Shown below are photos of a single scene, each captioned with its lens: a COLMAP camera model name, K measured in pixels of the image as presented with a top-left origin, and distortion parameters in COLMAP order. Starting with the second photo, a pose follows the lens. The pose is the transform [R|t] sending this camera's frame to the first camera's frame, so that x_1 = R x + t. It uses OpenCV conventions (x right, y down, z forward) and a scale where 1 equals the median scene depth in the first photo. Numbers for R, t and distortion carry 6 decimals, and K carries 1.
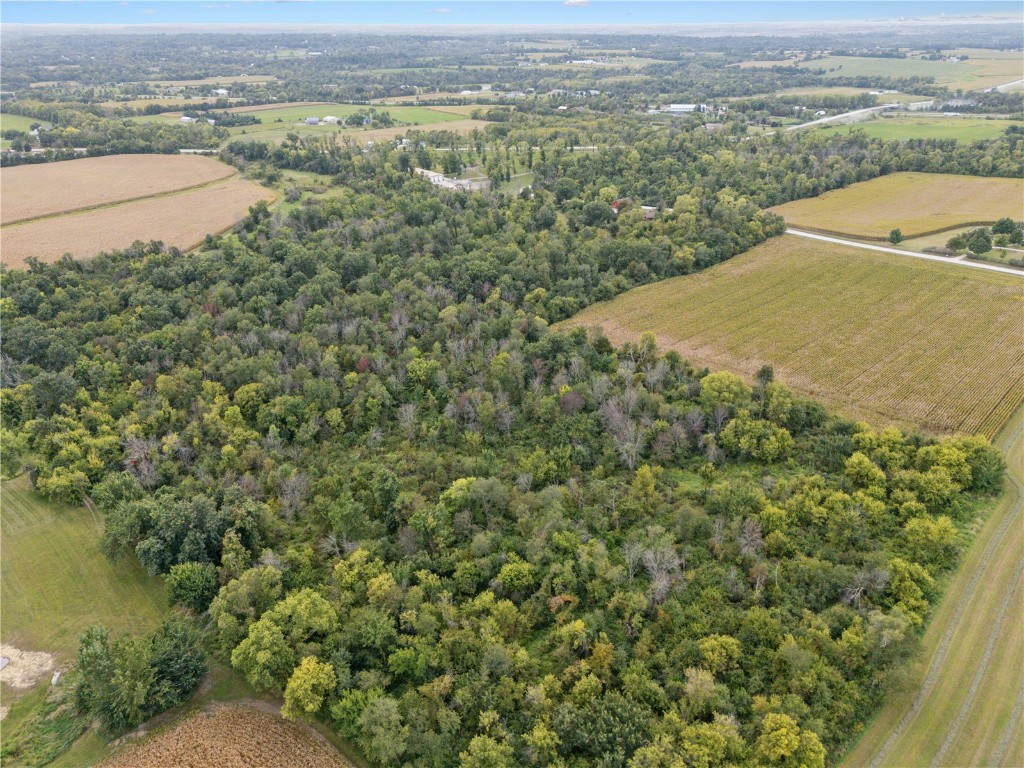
lens RADIAL K [[746.9, 0, 512.0], [0, 746.9, 384.0], [0, 0, 1]] dist [0.059580, -0.037368]
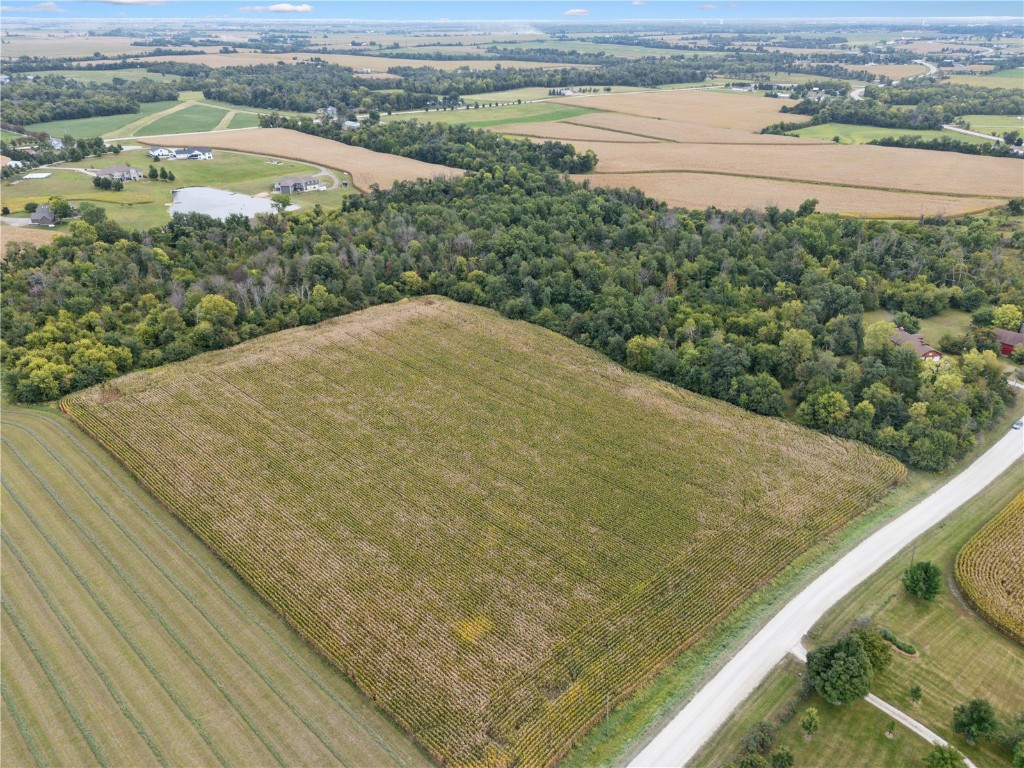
lens RADIAL K [[746.9, 0, 512.0], [0, 746.9, 384.0], [0, 0, 1]] dist [0.059580, -0.037368]
pose [[-0.009840, 0.430976, -0.902310, 1.097166], [-0.436113, 0.810162, 0.391718, -0.450225], [0.899838, 0.397364, 0.179983, 0.953113]]
